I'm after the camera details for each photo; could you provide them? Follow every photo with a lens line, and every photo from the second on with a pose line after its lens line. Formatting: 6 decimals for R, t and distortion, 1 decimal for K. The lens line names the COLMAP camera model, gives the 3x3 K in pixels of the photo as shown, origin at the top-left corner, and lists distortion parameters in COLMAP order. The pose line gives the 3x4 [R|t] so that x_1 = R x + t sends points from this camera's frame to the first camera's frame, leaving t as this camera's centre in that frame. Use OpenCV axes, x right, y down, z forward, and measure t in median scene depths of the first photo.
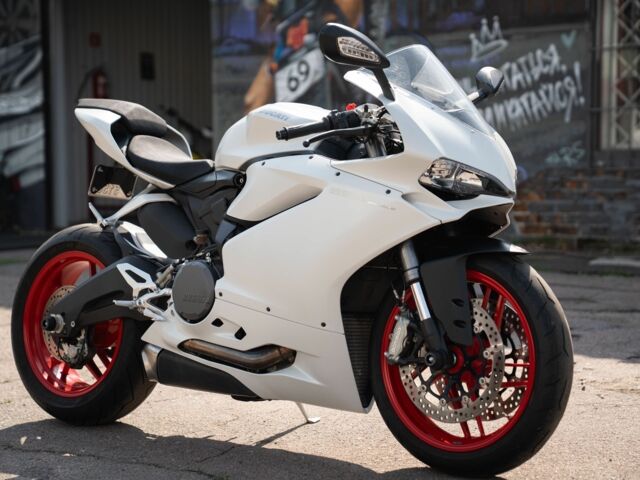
lens RADIAL K [[1355.8, 0, 333.8], [0, 1355.8, 248.9], [0, 0, 1]] dist [0.332223, 0.213323]
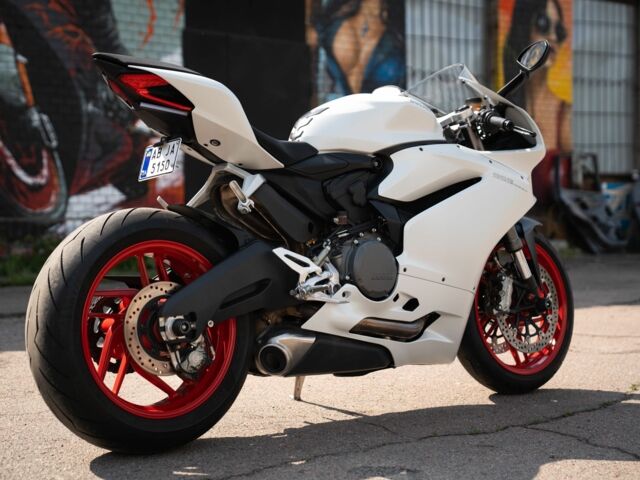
lens RADIAL K [[1122.1, 0, 320.0], [0, 1122.1, 240.0], [0, 0, 1]] dist [0.272458, 0.115772]
pose [[0.199548, -0.003710, 0.979881, -1.026654], [0.050496, 0.998703, -0.006502, 0.013652], [-0.978586, 0.050777, 0.199476, 0.957952]]
